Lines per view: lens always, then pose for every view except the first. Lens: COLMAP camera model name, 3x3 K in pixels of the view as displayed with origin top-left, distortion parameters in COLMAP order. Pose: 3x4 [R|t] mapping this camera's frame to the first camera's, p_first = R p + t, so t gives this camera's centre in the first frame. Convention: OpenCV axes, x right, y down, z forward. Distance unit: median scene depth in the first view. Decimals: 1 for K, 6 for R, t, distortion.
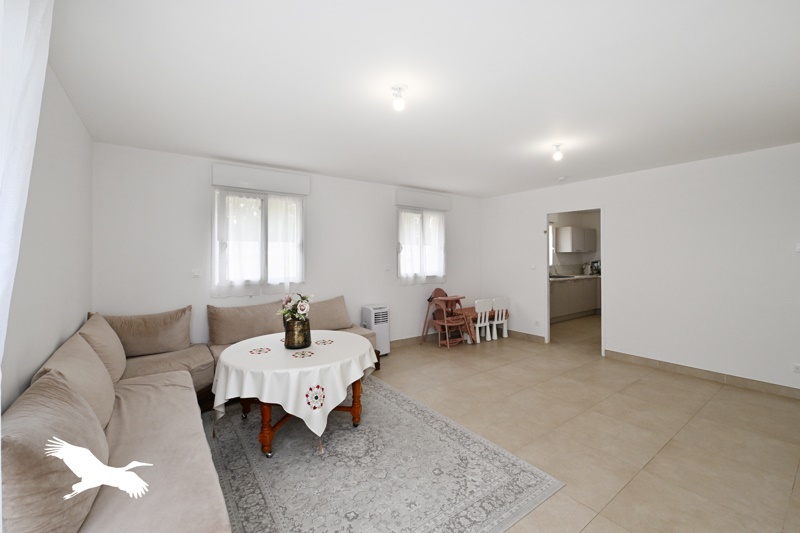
lens RADIAL K [[326.1, 0, 397.8], [0, 326.1, 262.2], [0, 0, 1]] dist [-0.000124, -0.000028]
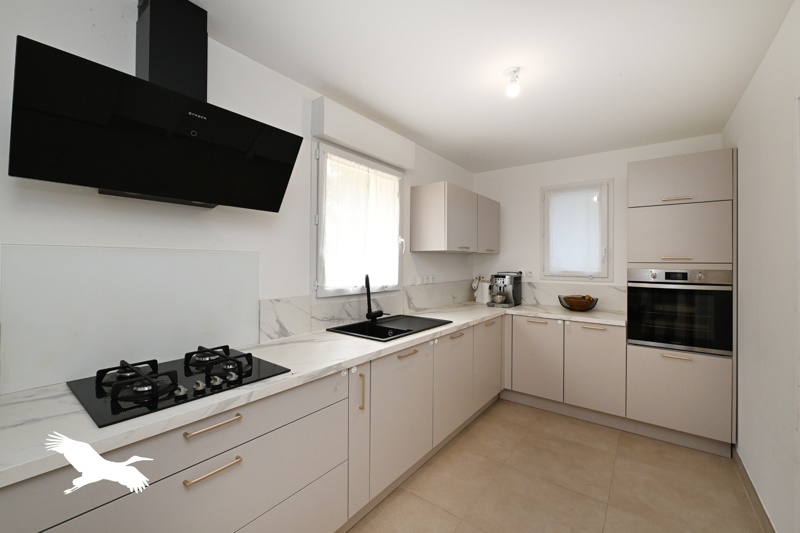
lens RADIAL K [[326.1, 0, 401.4], [0, 326.1, 264.1], [0, 0, 1]] dist [-0.000124, -0.000028]
pose [[0.952801, 0.010112, 0.303427, 0.350512], [-0.007985, 0.999934, -0.008250, -0.011812], [-0.303491, 0.005438, 0.952819, 0.626442]]
